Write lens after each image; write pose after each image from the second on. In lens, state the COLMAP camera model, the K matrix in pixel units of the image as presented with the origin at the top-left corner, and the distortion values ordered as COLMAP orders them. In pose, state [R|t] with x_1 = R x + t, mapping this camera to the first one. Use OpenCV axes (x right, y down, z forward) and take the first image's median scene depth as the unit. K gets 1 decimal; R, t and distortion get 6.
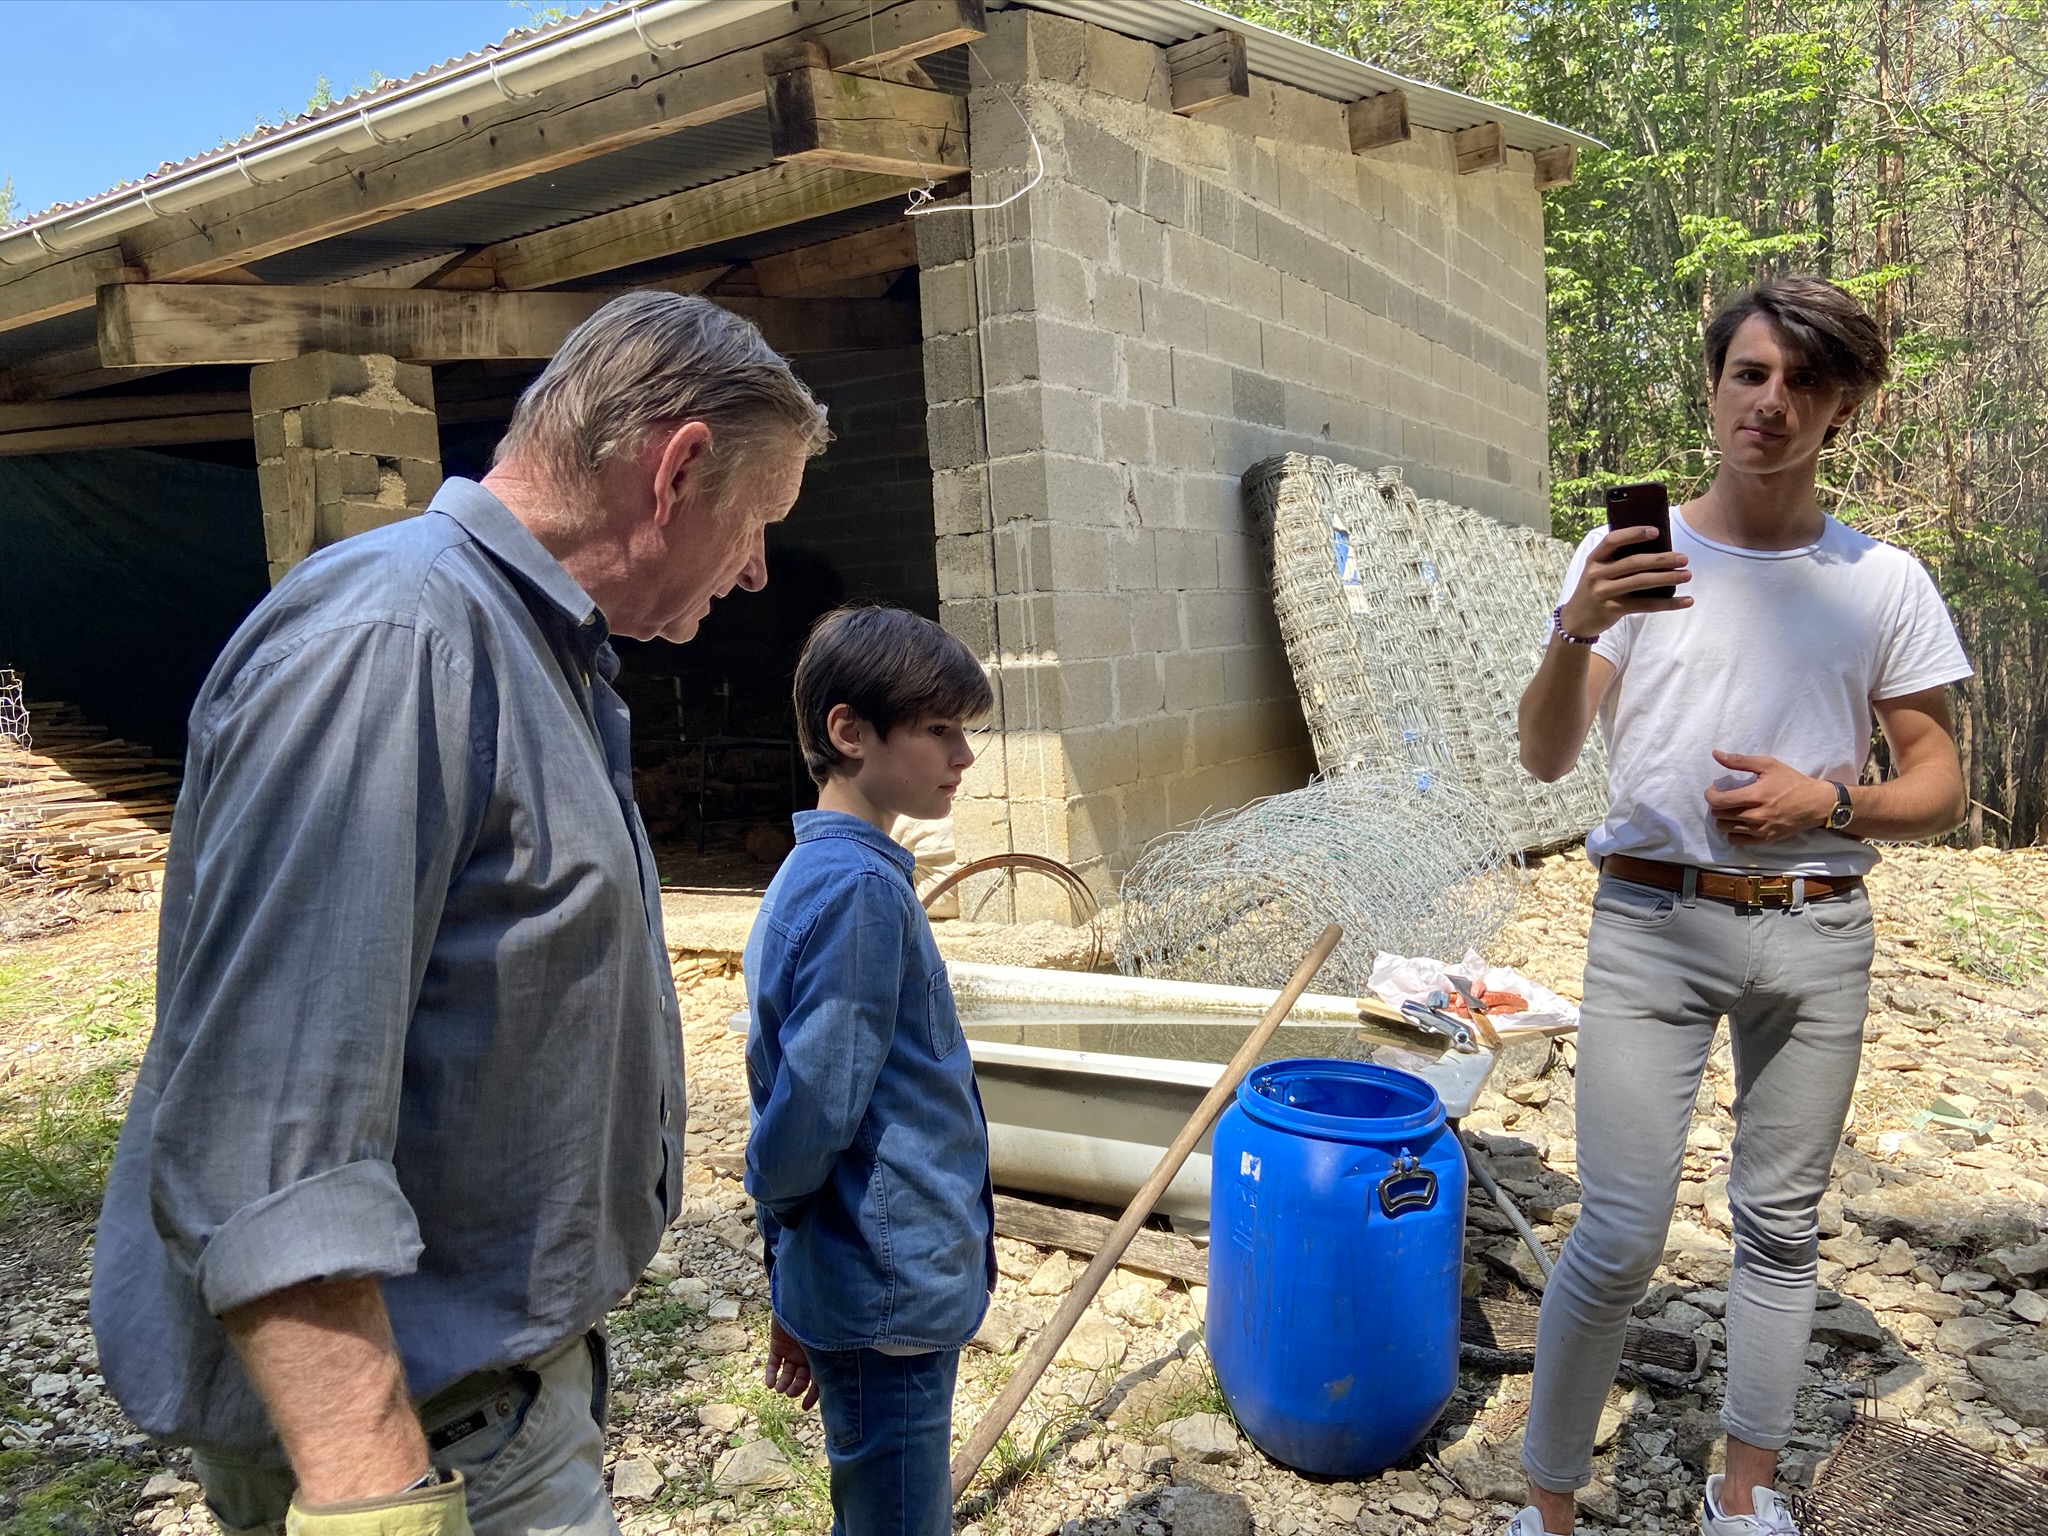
lens RADIAL K [[1514.8, 0, 1063.5], [0, 1514.8, 756.3], [0, 0, 1]] dist [0.122712, -0.162799]
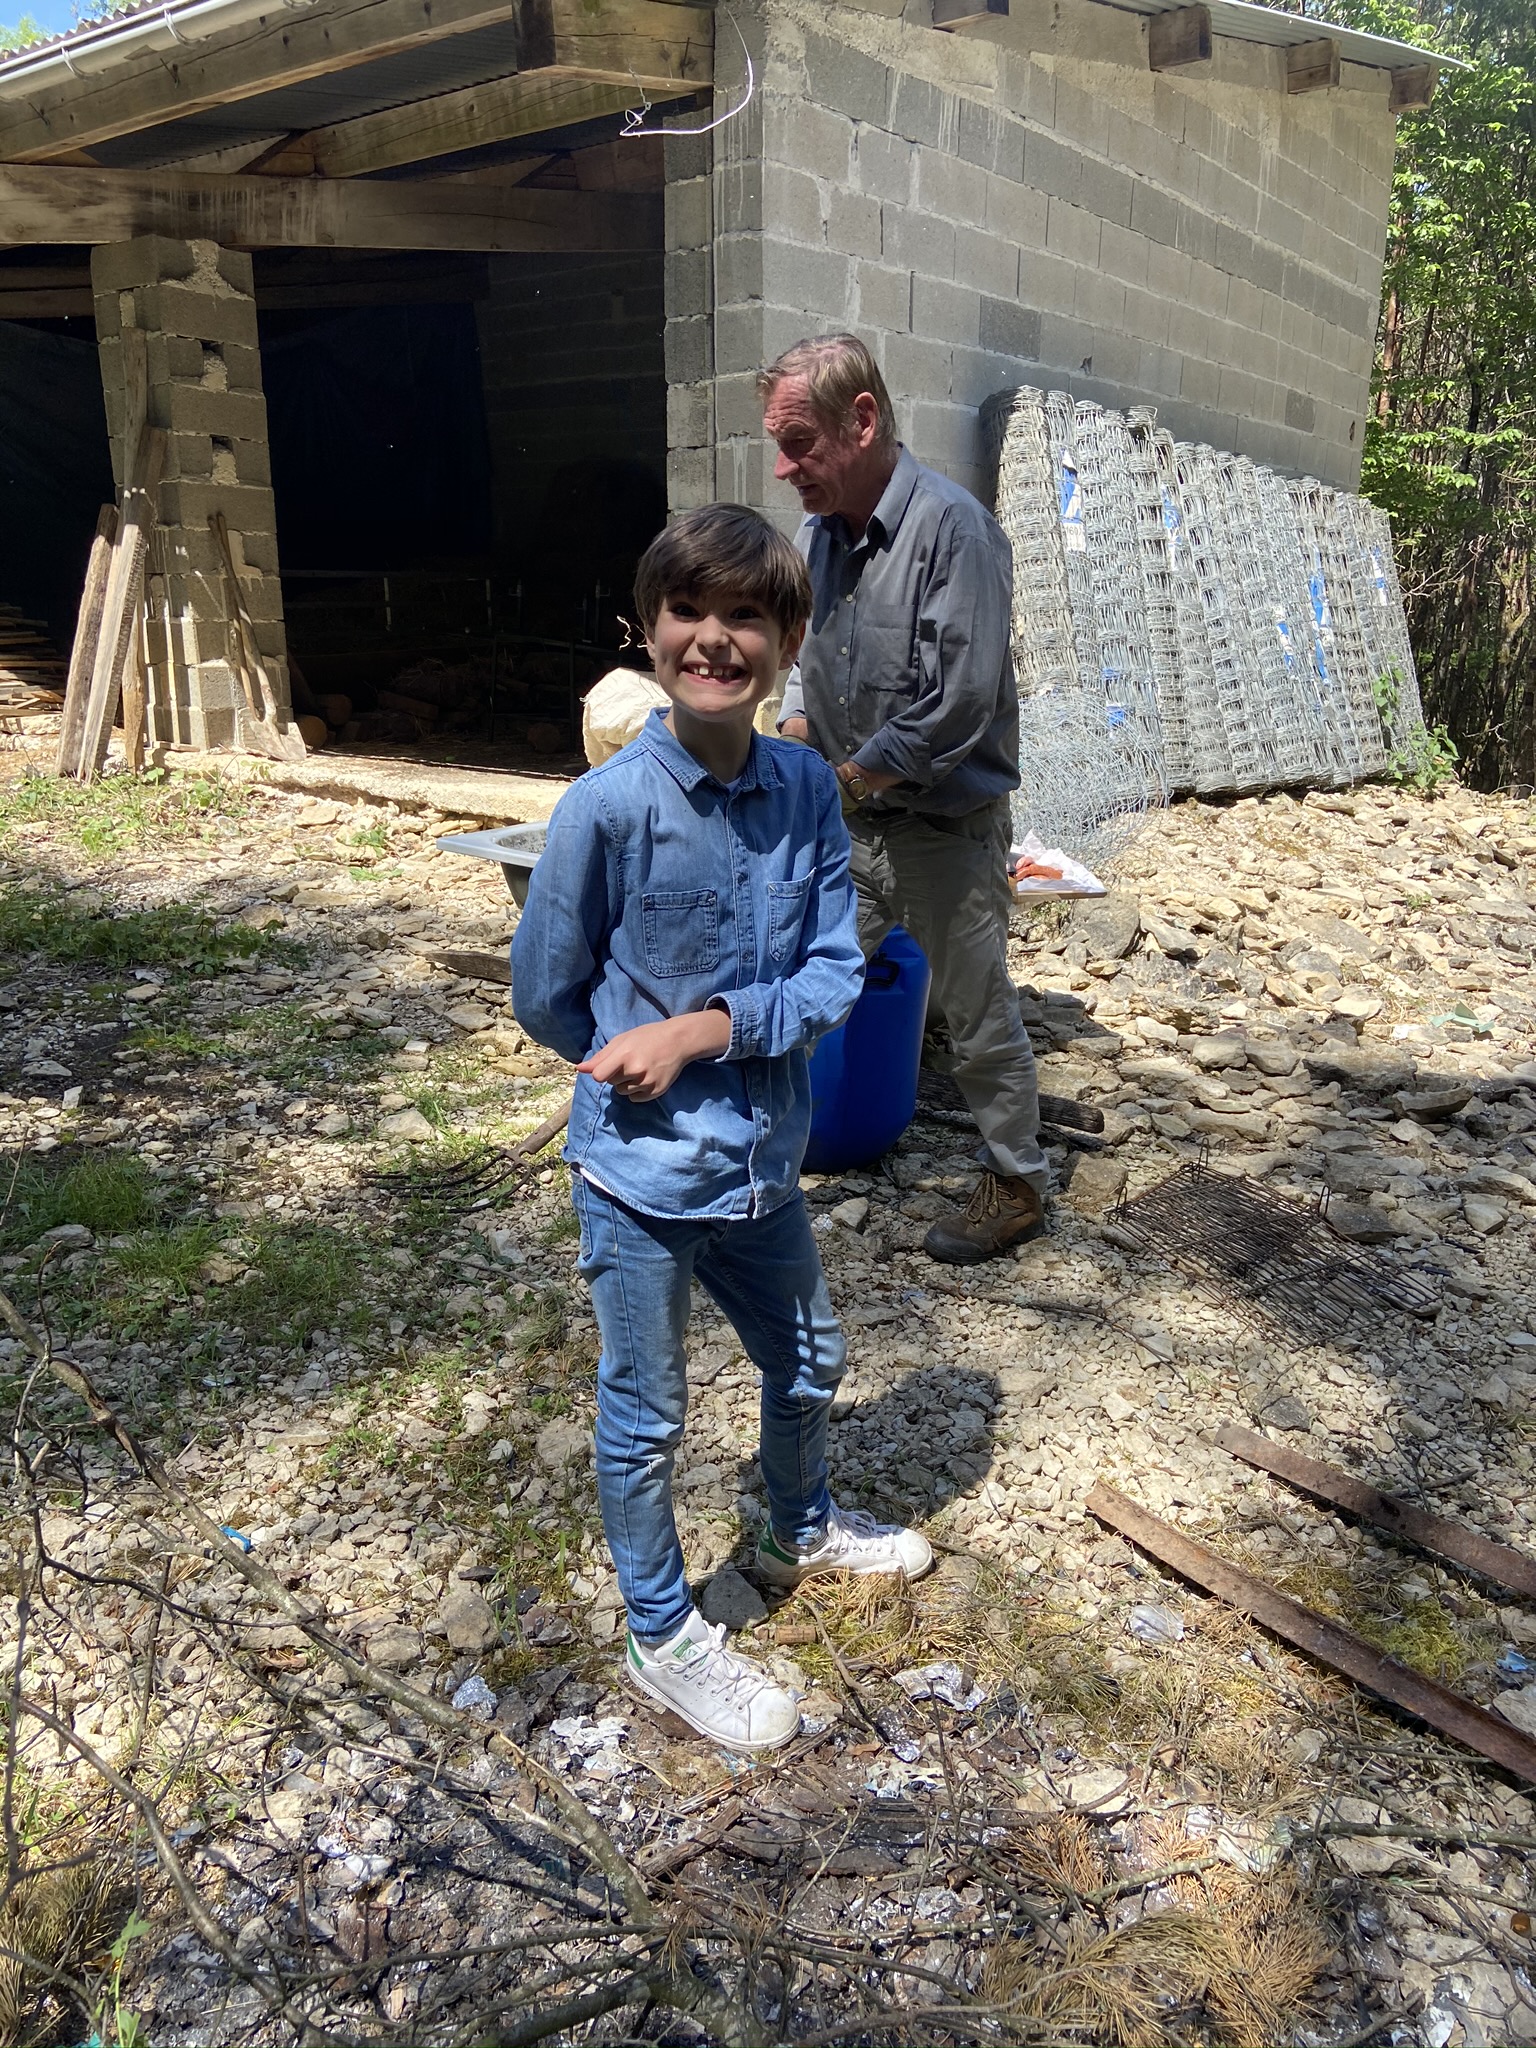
lens RADIAL K [[1514.8, 0, 802.7], [0, 1514.8, 1024.1], [0, 0, 1]] dist [0.122712, -0.162799]
pose [[0.993470, 0.088950, -0.071455, 0.108305], [-0.072505, 0.975740, 0.206578, 0.021795], [0.088097, -0.200048, 0.975817, -0.137747]]
